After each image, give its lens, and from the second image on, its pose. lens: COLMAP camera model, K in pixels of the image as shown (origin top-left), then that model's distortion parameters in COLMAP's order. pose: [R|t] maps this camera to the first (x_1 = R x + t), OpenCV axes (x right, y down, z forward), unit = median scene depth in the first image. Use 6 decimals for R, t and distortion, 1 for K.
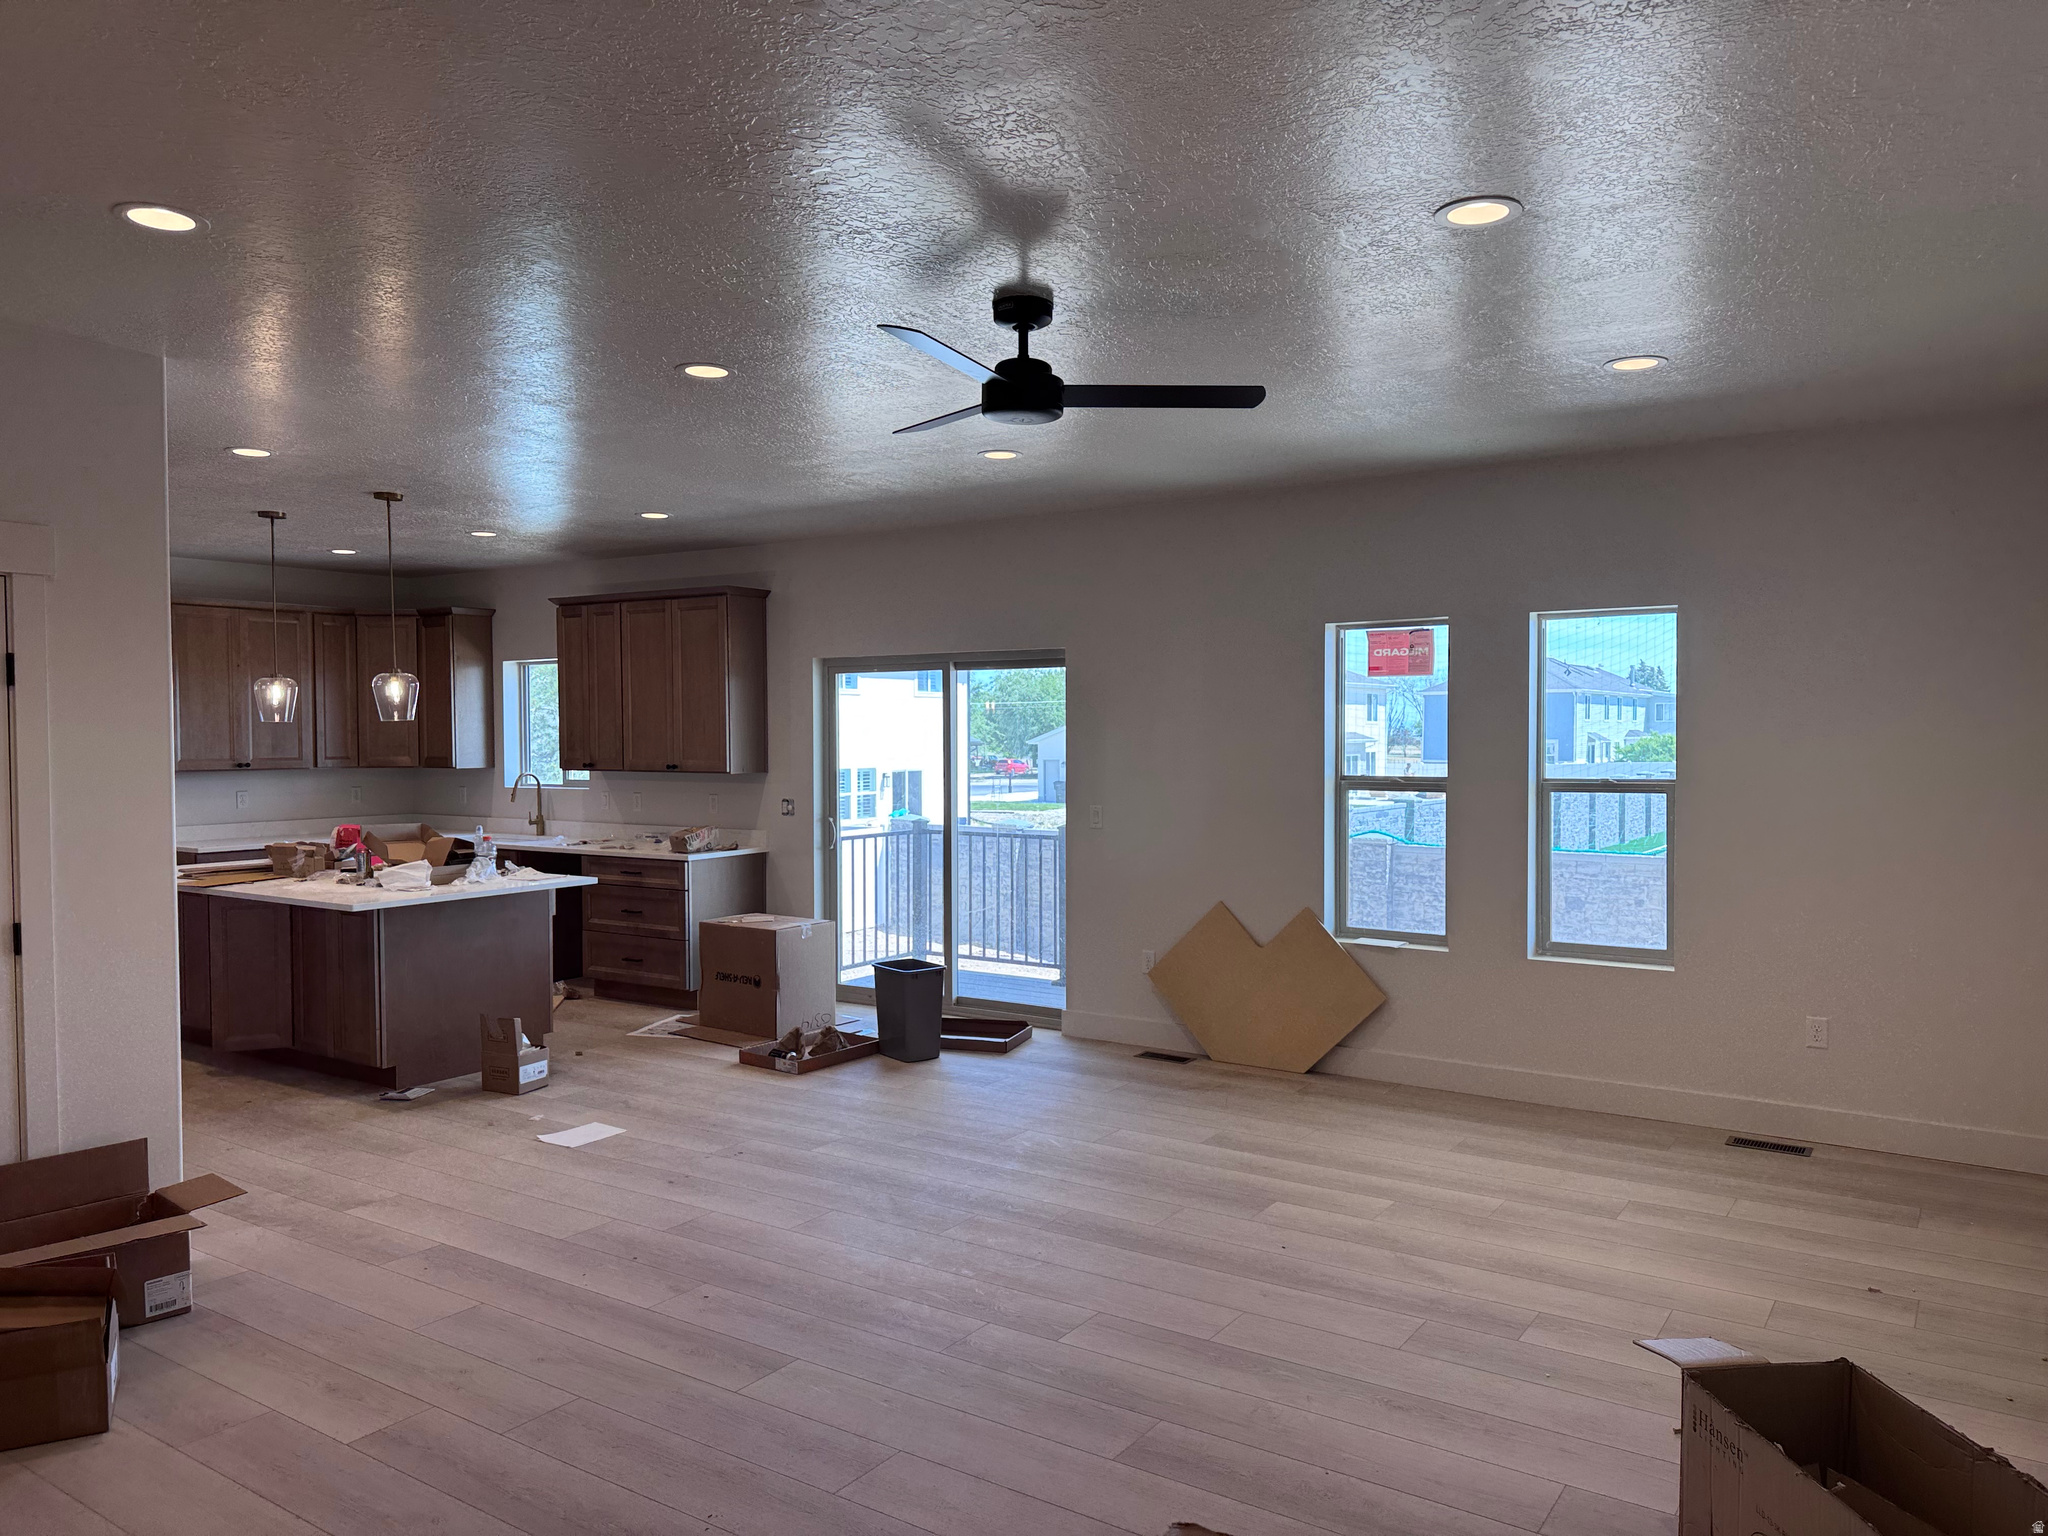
lens RADIAL K [[1435.7, 0, 1024.2], [0, 1435.7, 781.0], [0, 0, 1]] dist [0.060181, -0.078917]
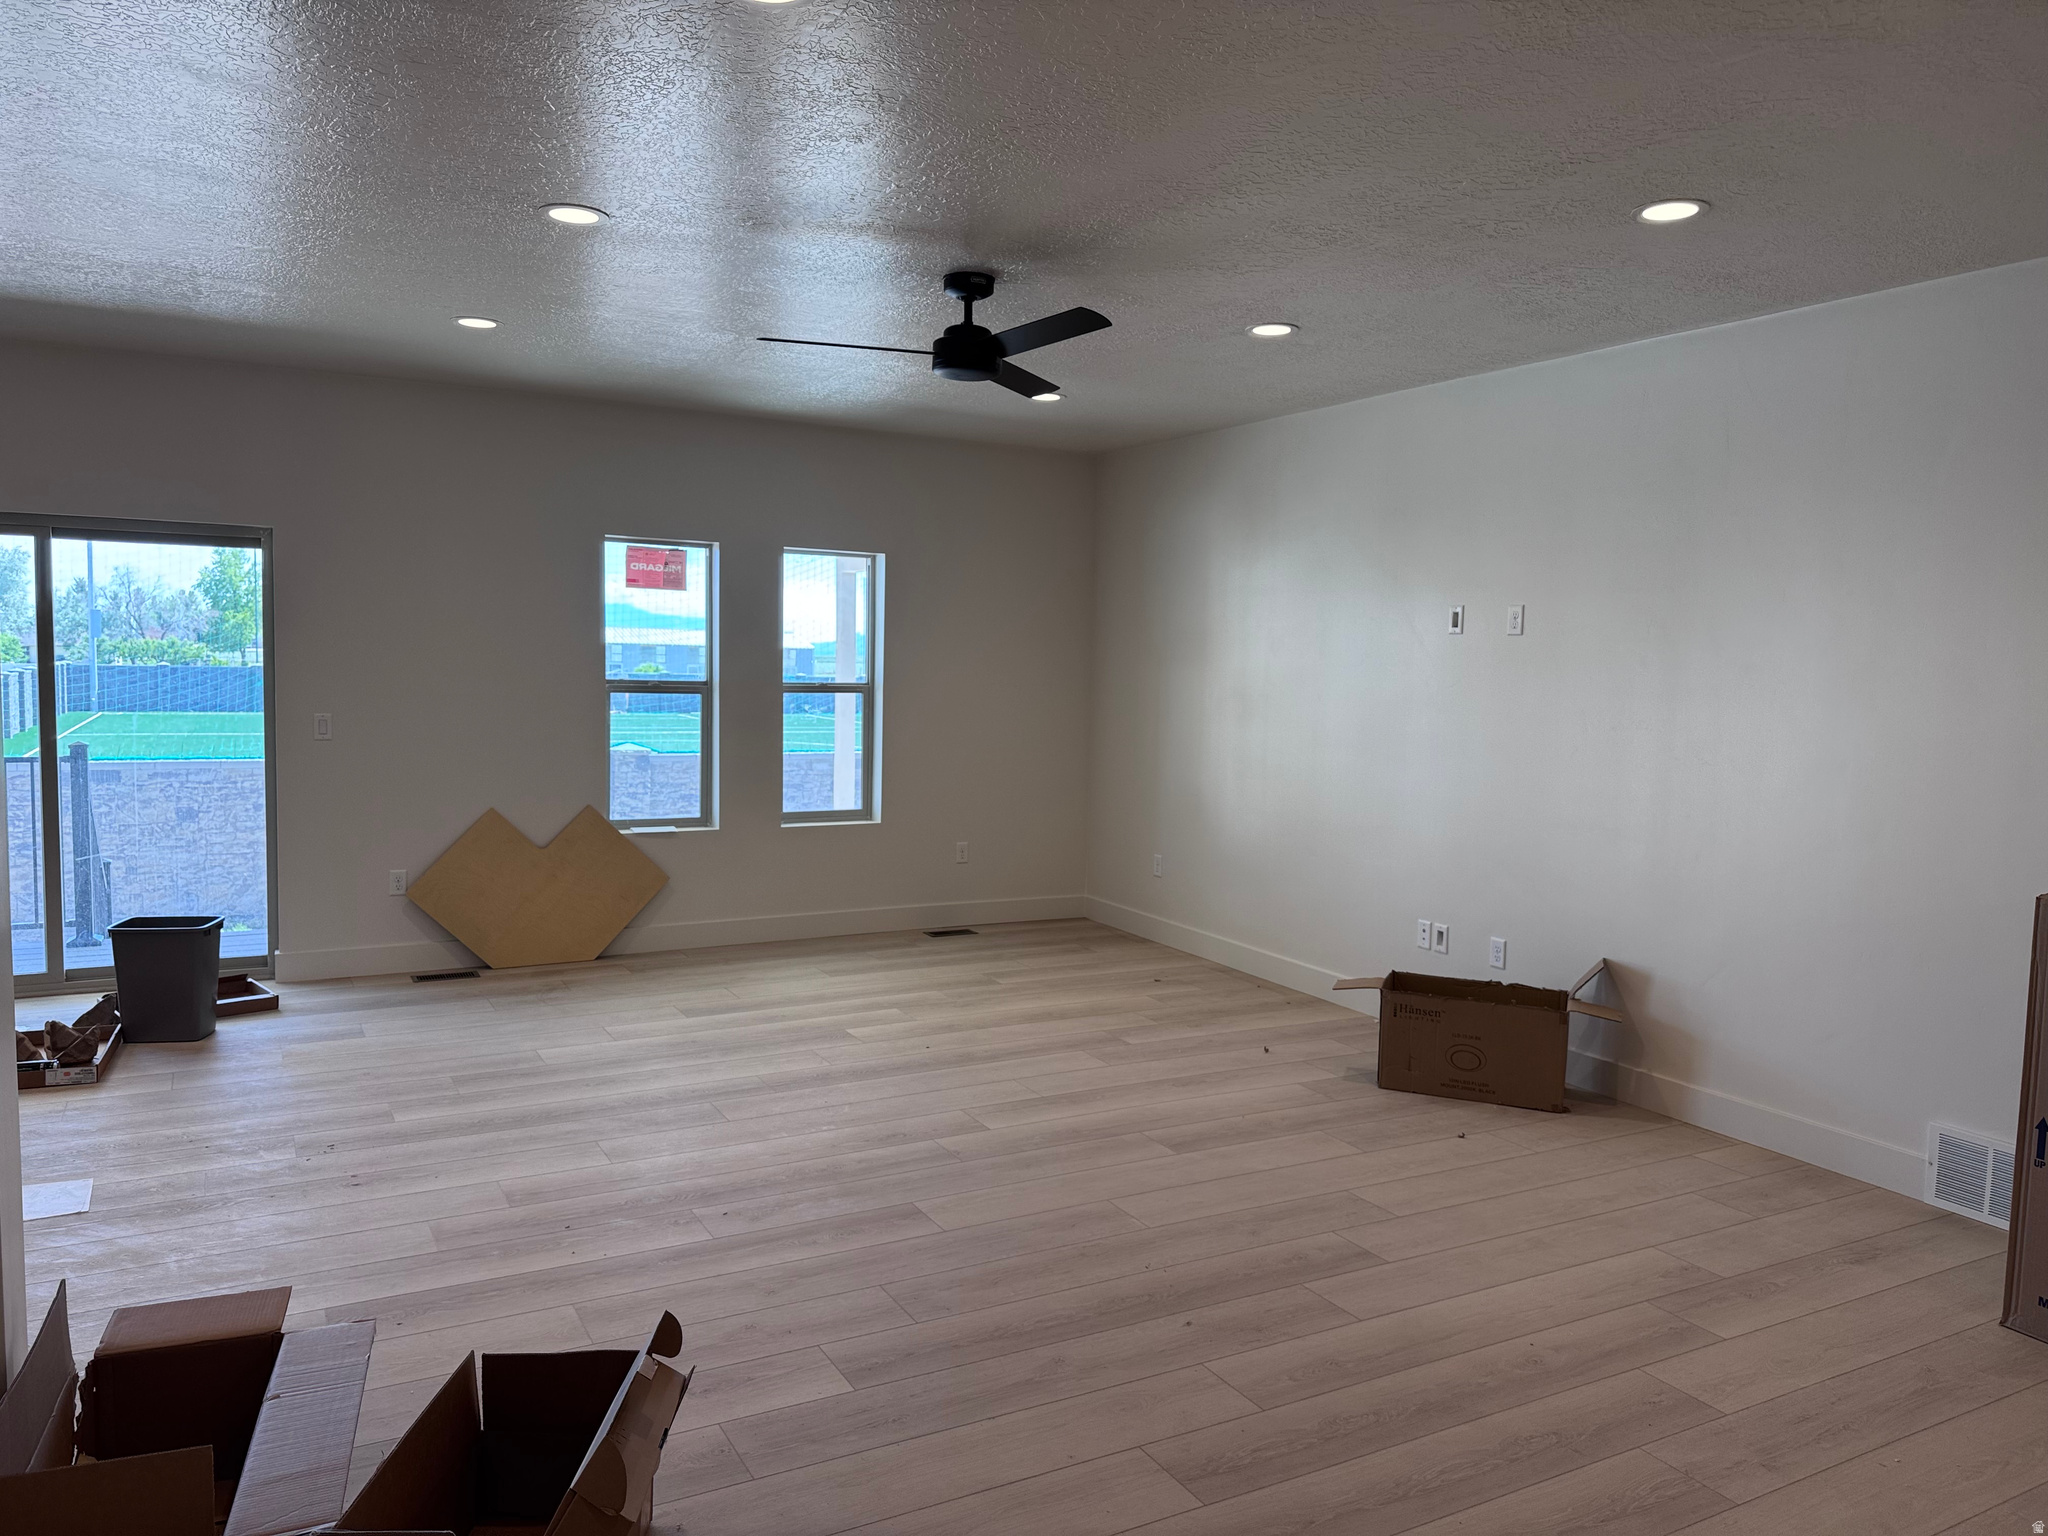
lens RADIAL K [[1435.7, 0, 1015.7], [0, 1435.7, 775.1], [0, 0, 1]] dist [0.060181, -0.078917]
pose [[0.455541, -0.062702, 0.888004, -0.636370], [0.006864, 0.997734, 0.066929, -0.002436], [-0.890188, -0.024393, 0.454939, 0.251757]]
